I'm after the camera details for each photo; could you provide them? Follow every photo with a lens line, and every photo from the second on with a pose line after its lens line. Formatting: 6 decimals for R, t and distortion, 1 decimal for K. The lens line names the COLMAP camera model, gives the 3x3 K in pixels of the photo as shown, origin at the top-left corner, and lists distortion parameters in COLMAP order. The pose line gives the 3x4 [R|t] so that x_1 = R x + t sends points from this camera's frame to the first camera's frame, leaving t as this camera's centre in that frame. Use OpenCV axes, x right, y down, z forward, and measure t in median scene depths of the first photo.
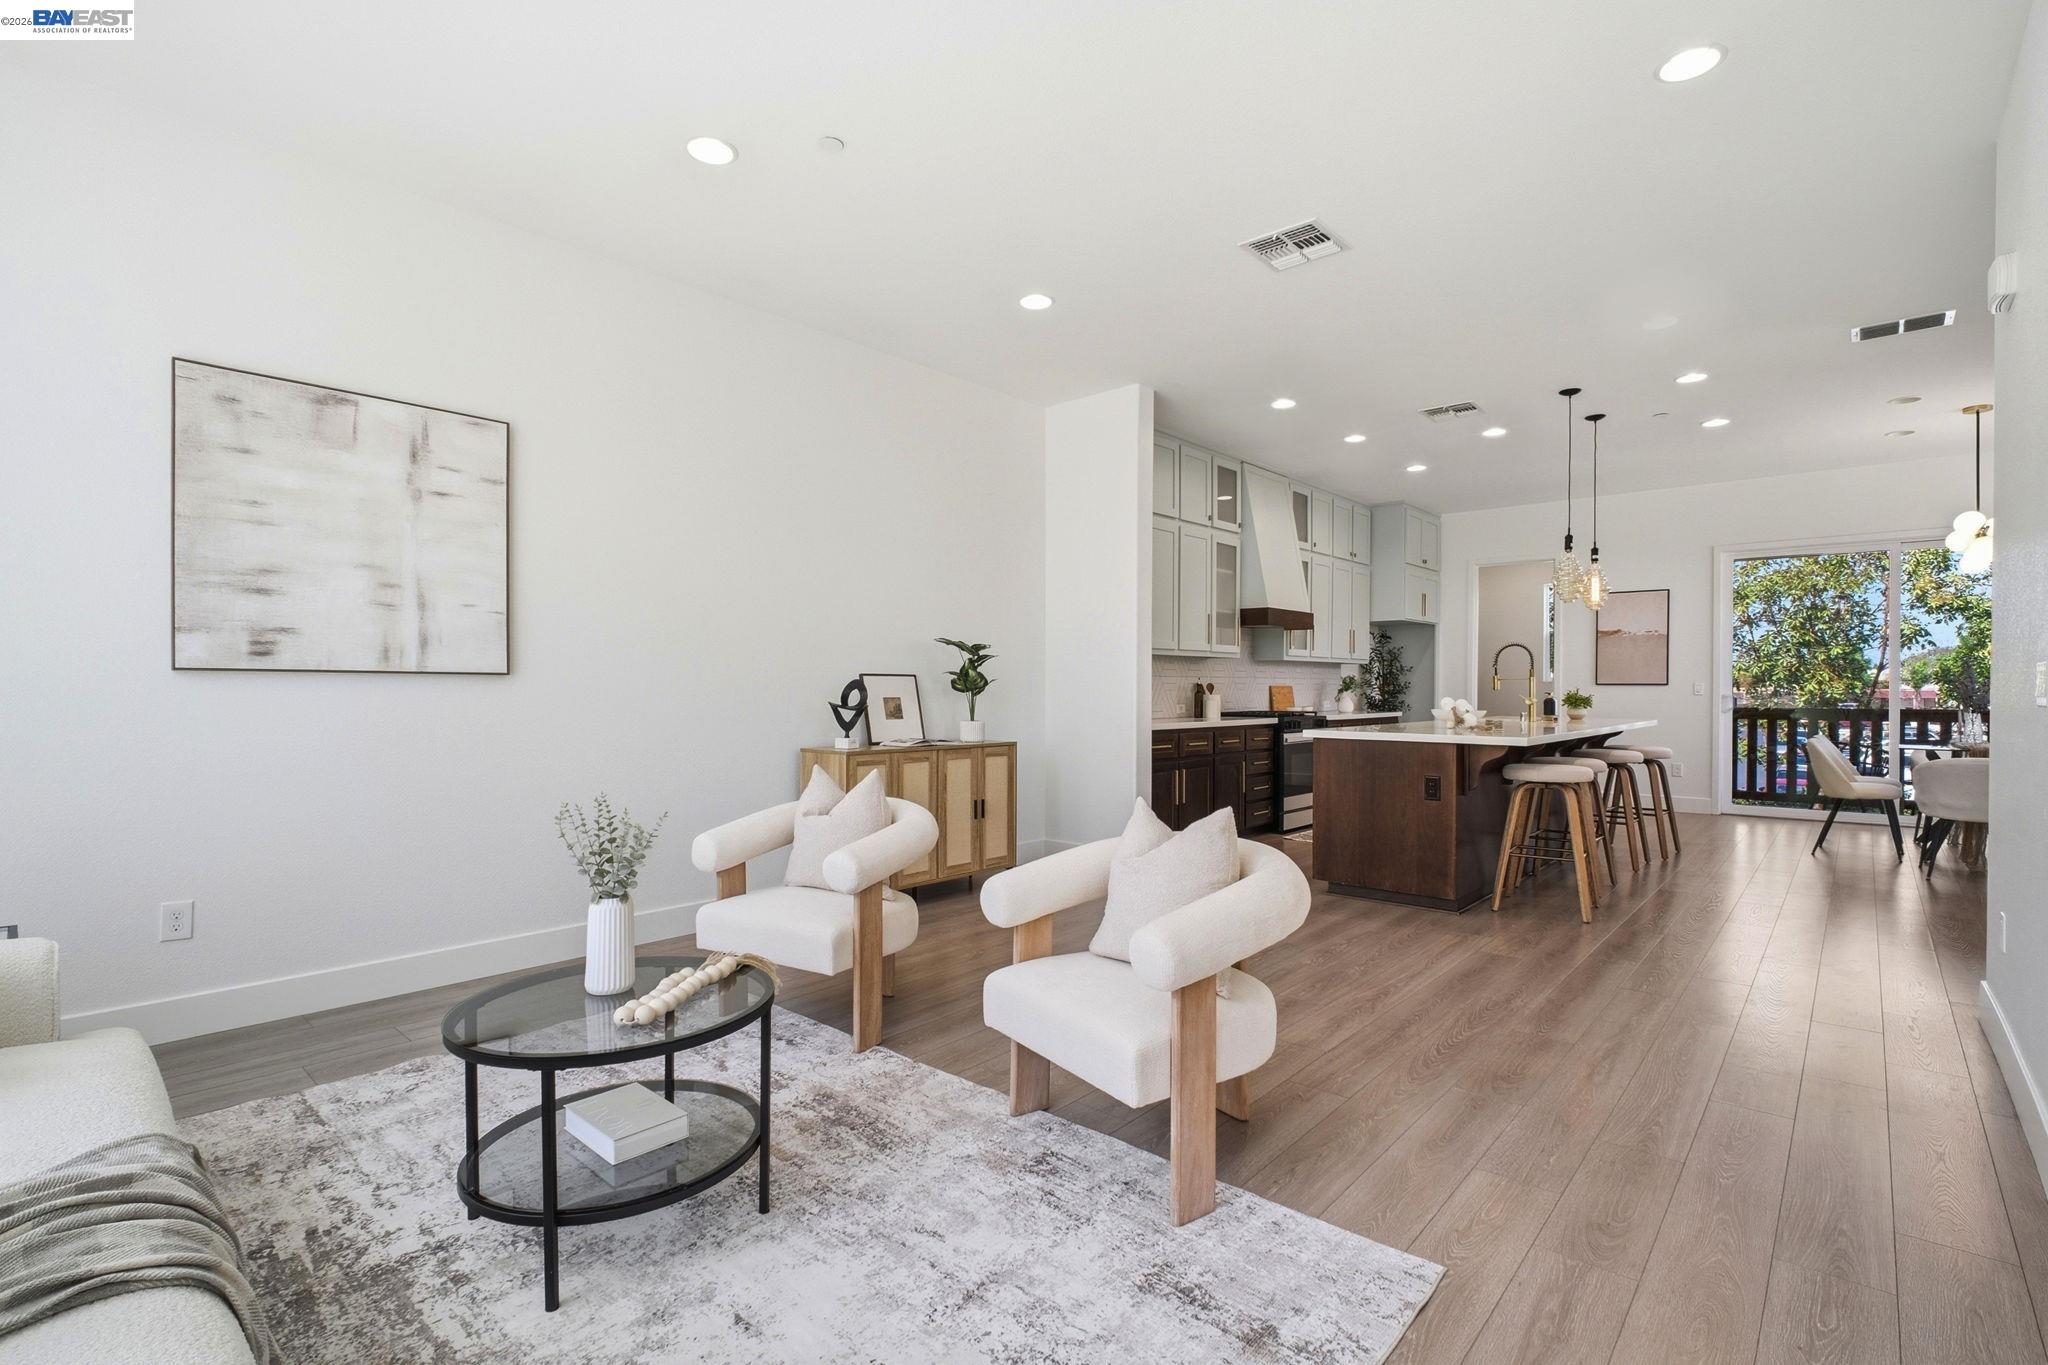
lens RADIAL K [[939.4, 0, 1036.5], [0, 939.4, 695.0], [0, 0, 1]] dist [0.002594, -0.011951]
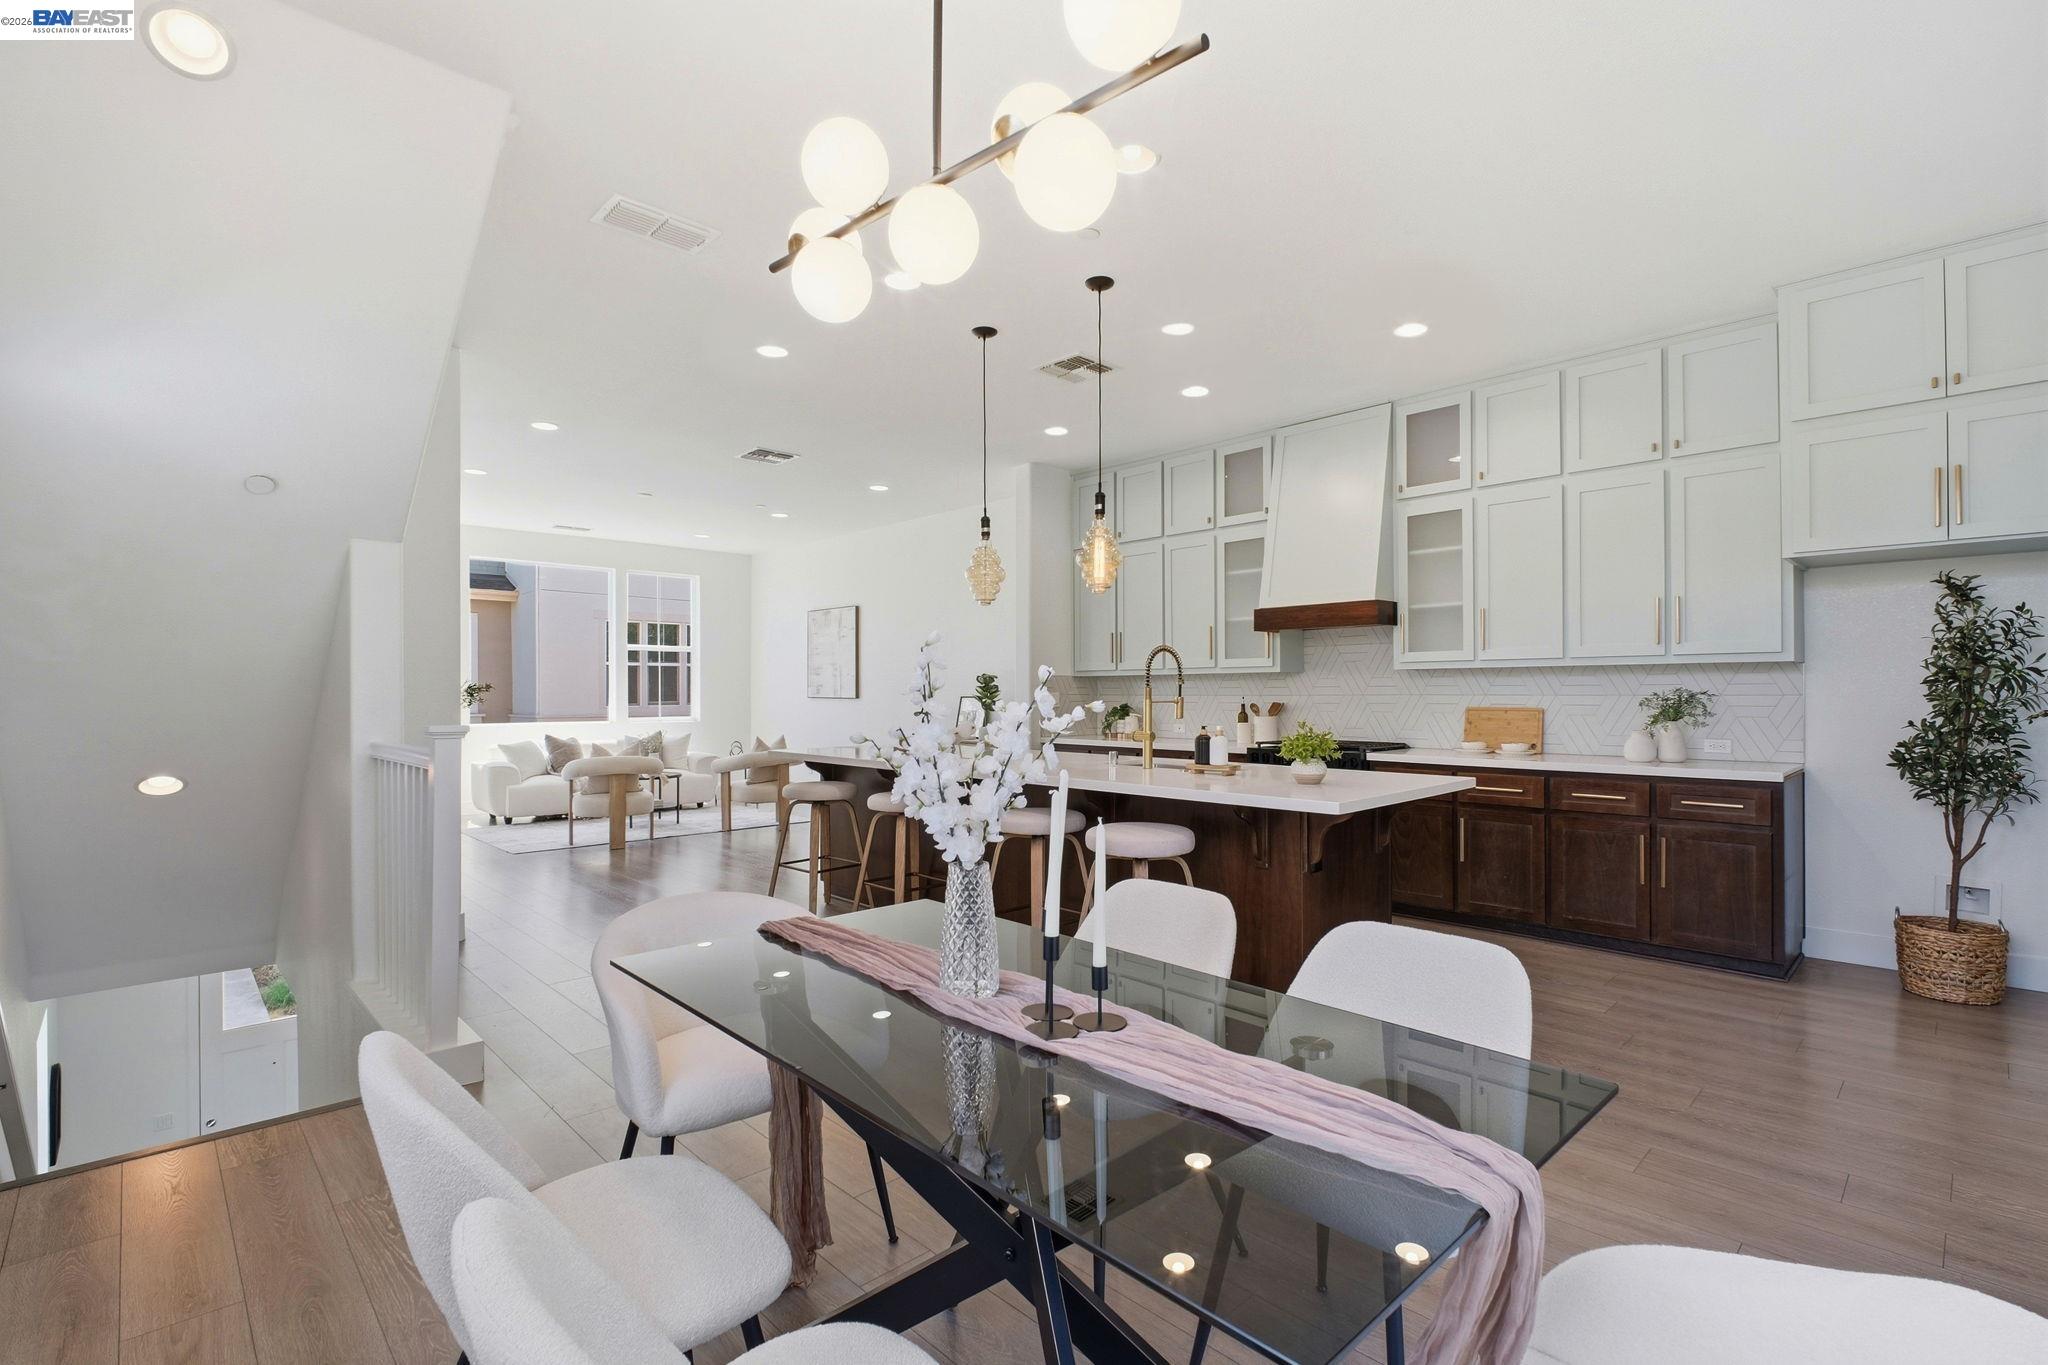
lens RADIAL K [[936.0, 0, 1027.0], [0, 936.0, 690.1], [0, 0, 1]] dist [-0.004189, -0.005963]
pose [[-0.081939, -0.003881, -0.996630, 1.054094], [-0.006225, 0.999975, -0.003382, -0.020157], [0.996618, 0.005927, -0.081961, 0.869656]]
